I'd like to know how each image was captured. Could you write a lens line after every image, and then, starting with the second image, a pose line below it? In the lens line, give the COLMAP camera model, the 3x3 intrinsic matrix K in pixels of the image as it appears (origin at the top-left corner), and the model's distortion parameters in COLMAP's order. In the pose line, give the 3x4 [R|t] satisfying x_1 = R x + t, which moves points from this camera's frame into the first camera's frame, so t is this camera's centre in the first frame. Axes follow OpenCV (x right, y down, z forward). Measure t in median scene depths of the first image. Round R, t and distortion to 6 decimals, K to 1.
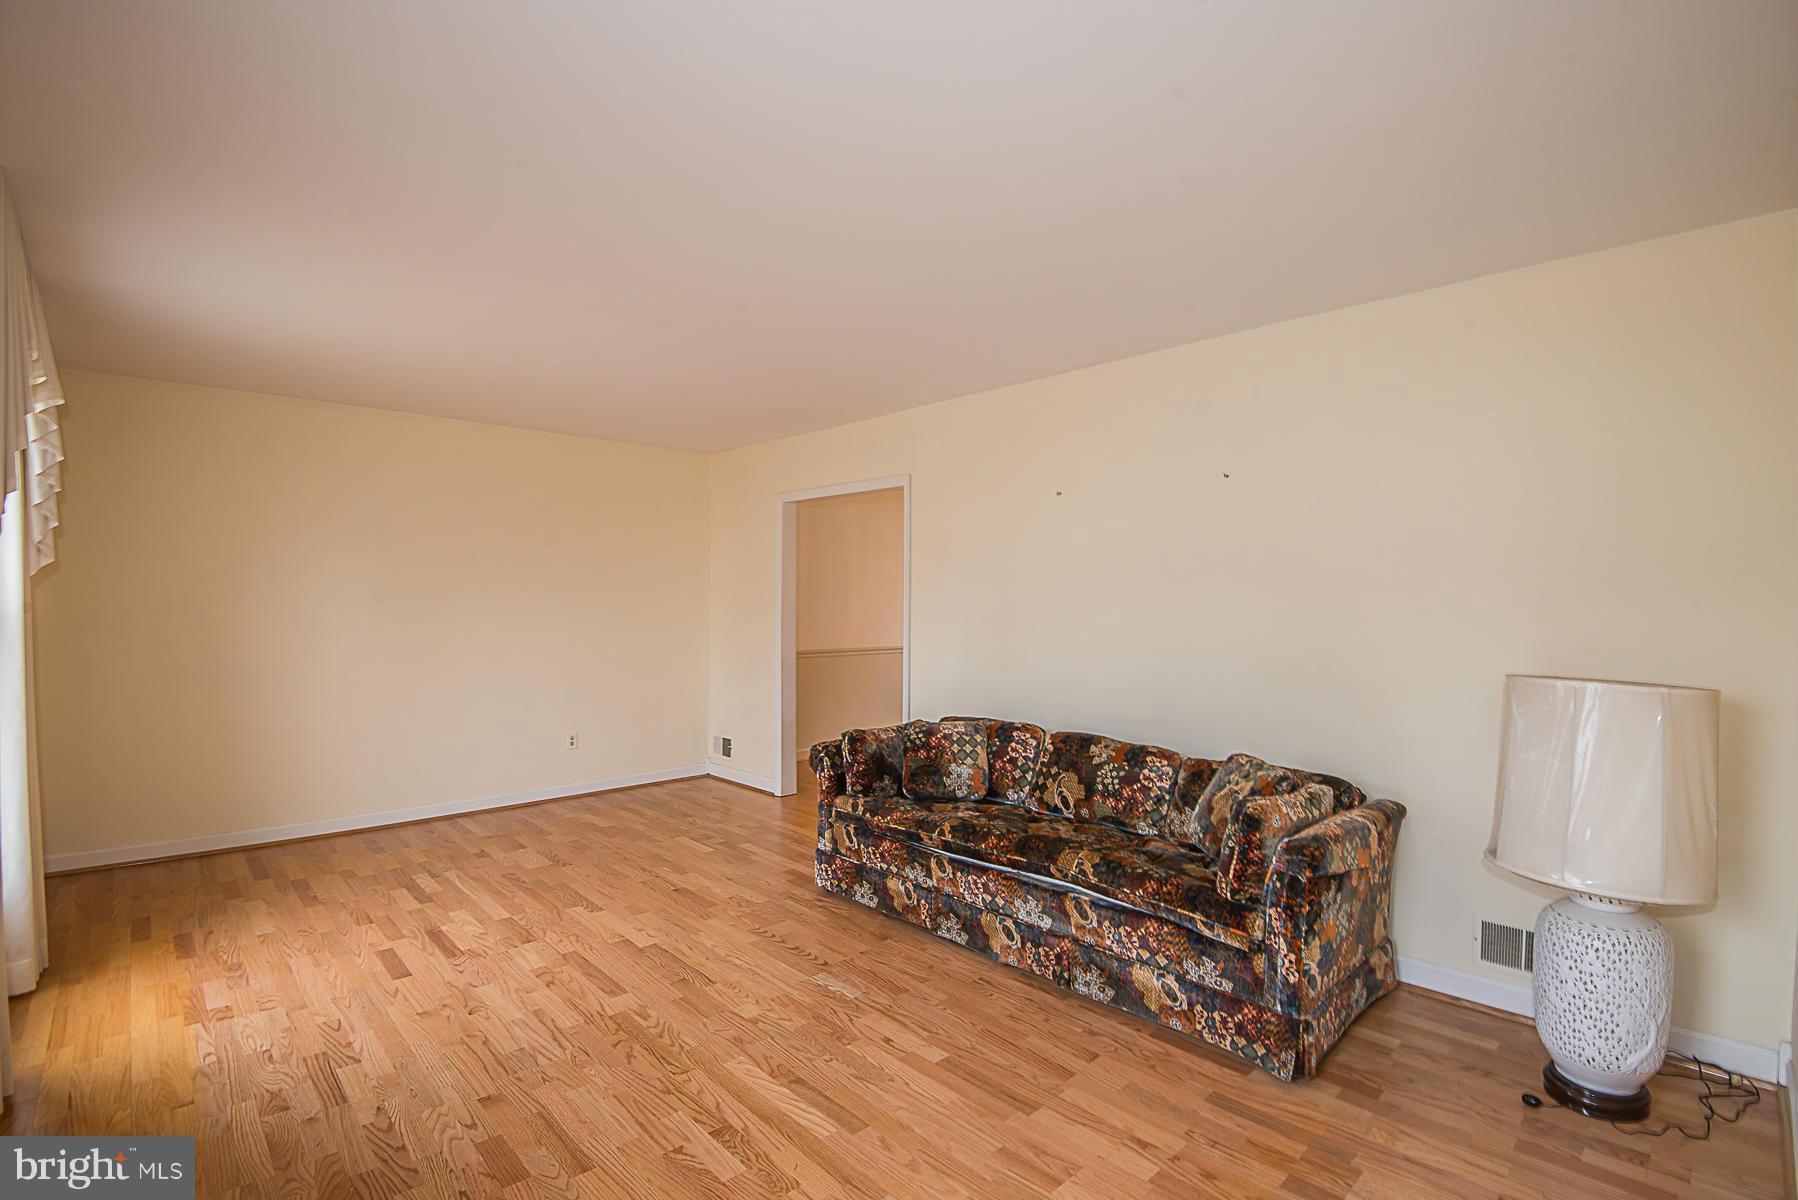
lens RADIAL K [[821.1, 0, 908.4], [0, 821.1, 602.7], [0, 0, 1]] dist [0.035473, -0.000198]
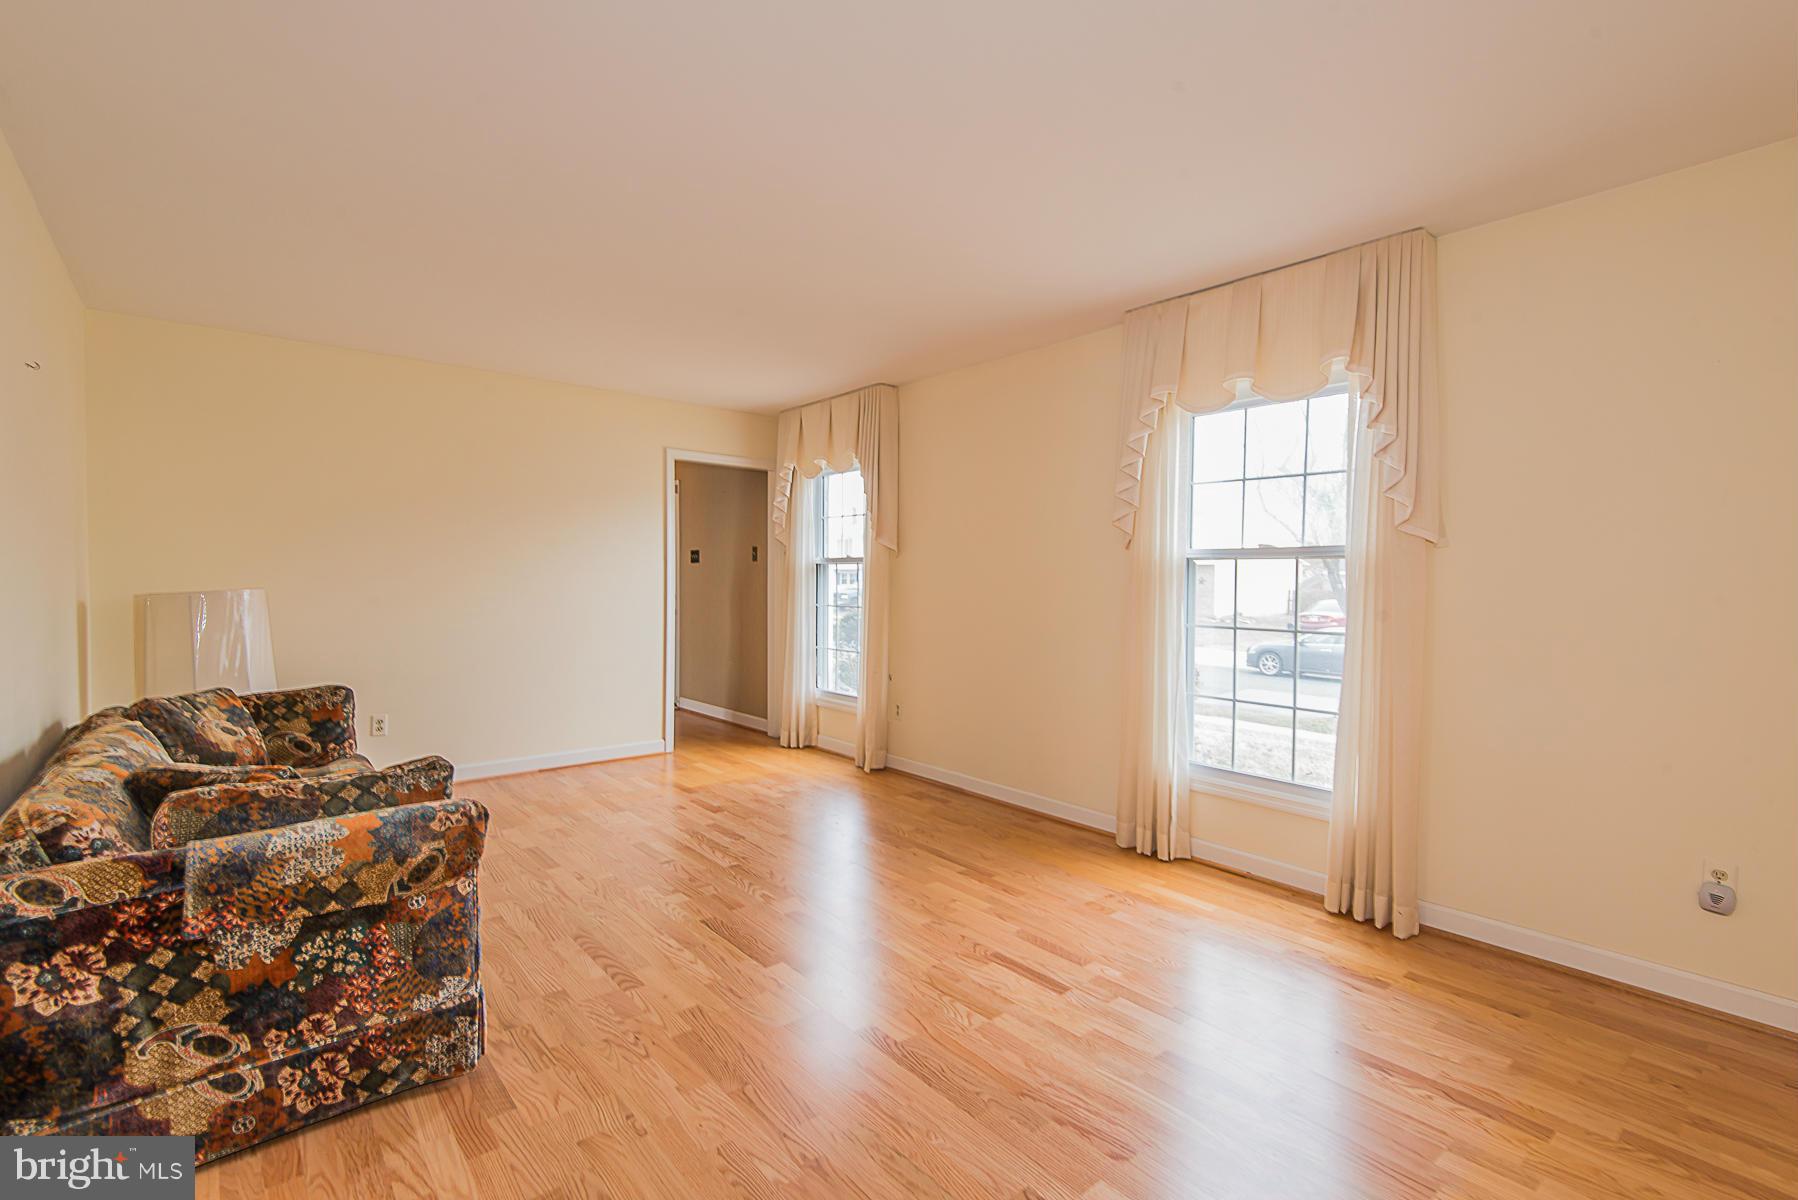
lens RADIAL K [[821.1, 0, 908.4], [0, 821.1, 602.7], [0, 0, 1]] dist [0.035473, -0.000198]
pose [[-0.997643, -0.002929, 0.068562, -0.493533], [-0.000728, 0.999484, 0.032099, 0.035295], [-0.068621, 0.031973, -0.997130, 1.762859]]
